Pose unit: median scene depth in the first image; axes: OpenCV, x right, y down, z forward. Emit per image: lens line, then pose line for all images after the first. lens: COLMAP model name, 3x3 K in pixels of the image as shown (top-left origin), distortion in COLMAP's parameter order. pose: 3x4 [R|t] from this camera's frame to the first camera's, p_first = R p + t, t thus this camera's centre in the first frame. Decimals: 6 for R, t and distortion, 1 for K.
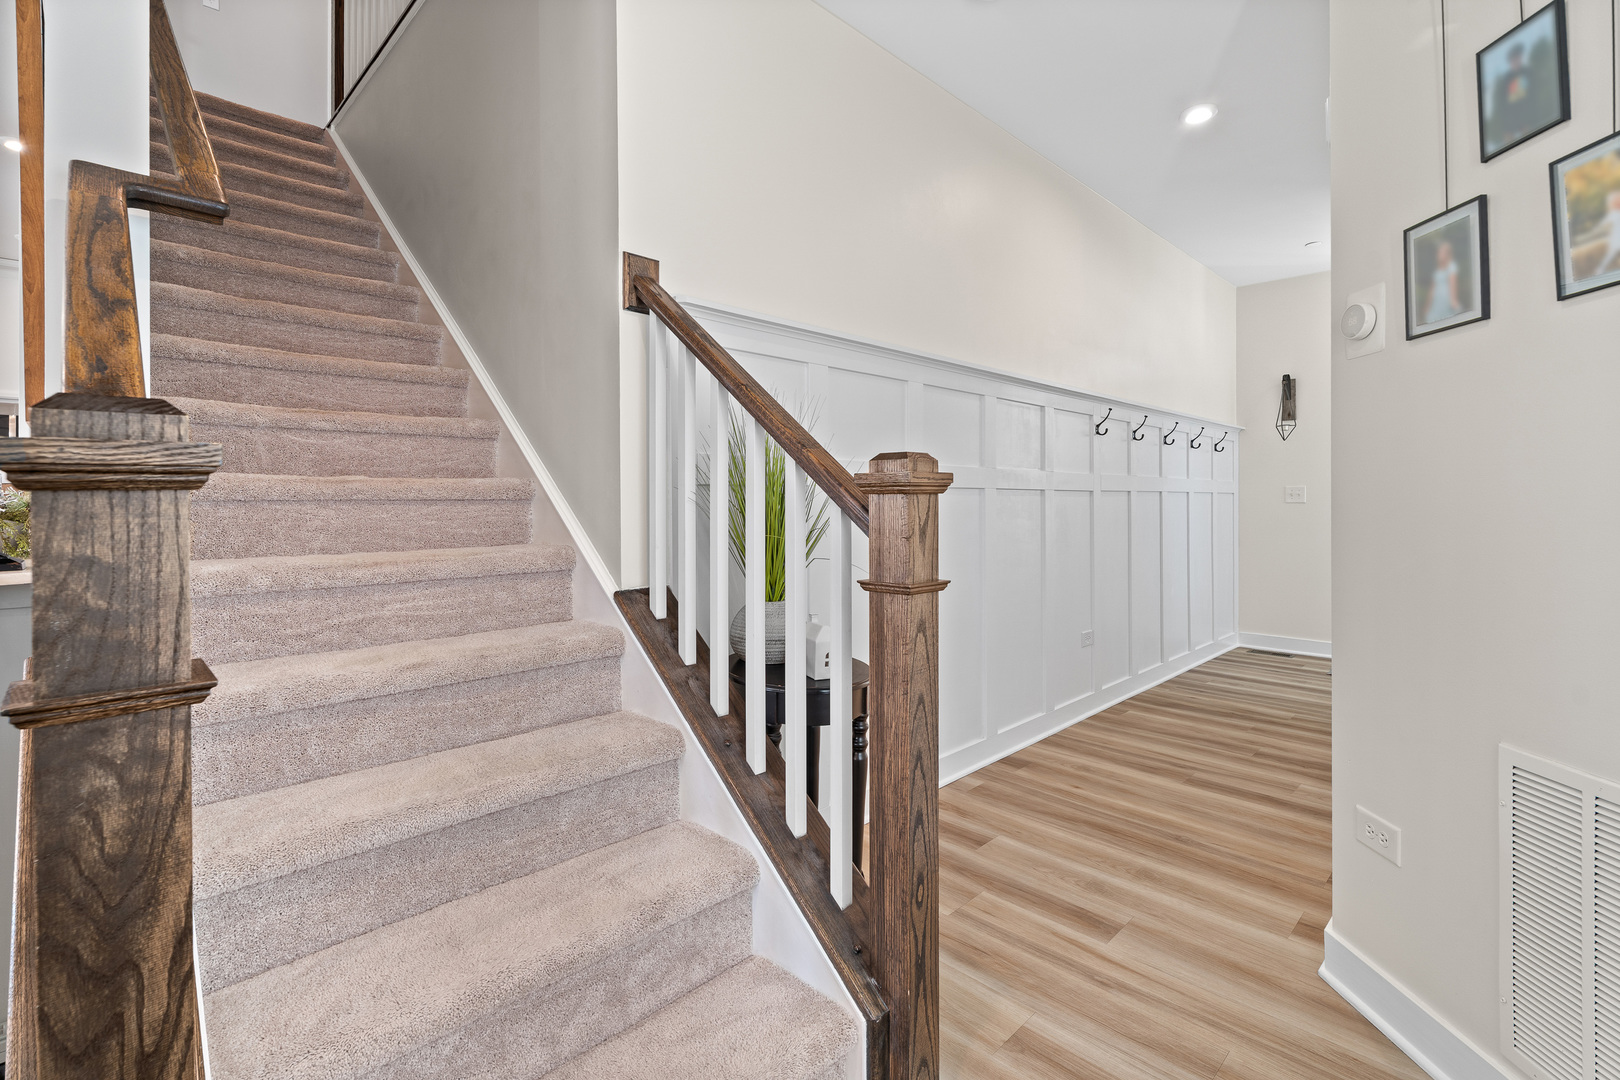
lens RADIAL K [[743.2, 0, 809.6], [0, 743.2, 500.9], [0, 0, 1]] dist [-0.000391, 0.000019]
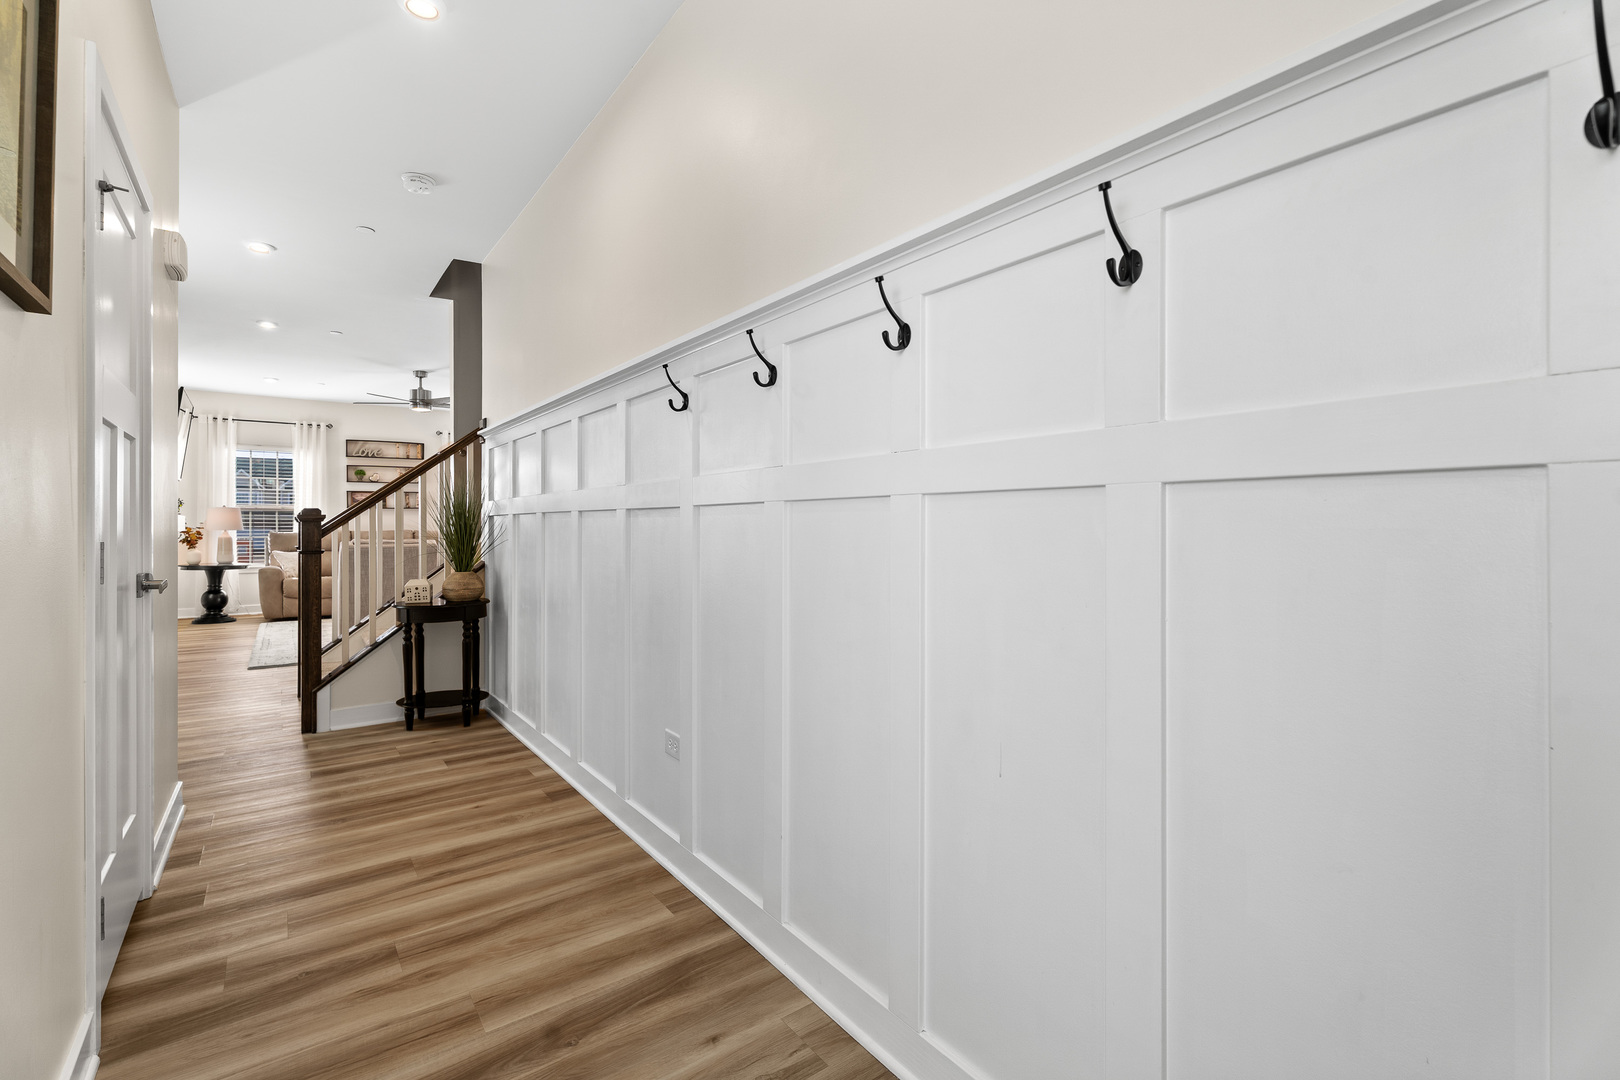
lens RADIAL K [[710.6, 0, 810.0], [0, 710.6, 540.0], [0, 0, 1]] dist [-0.001185, -0.000124]
pose [[-0.145820, 0.020967, -0.989089, 1.230488], [0.006491, 0.999774, 0.020237, 0.005136], [0.989290, -0.003469, -0.145923, 1.574956]]
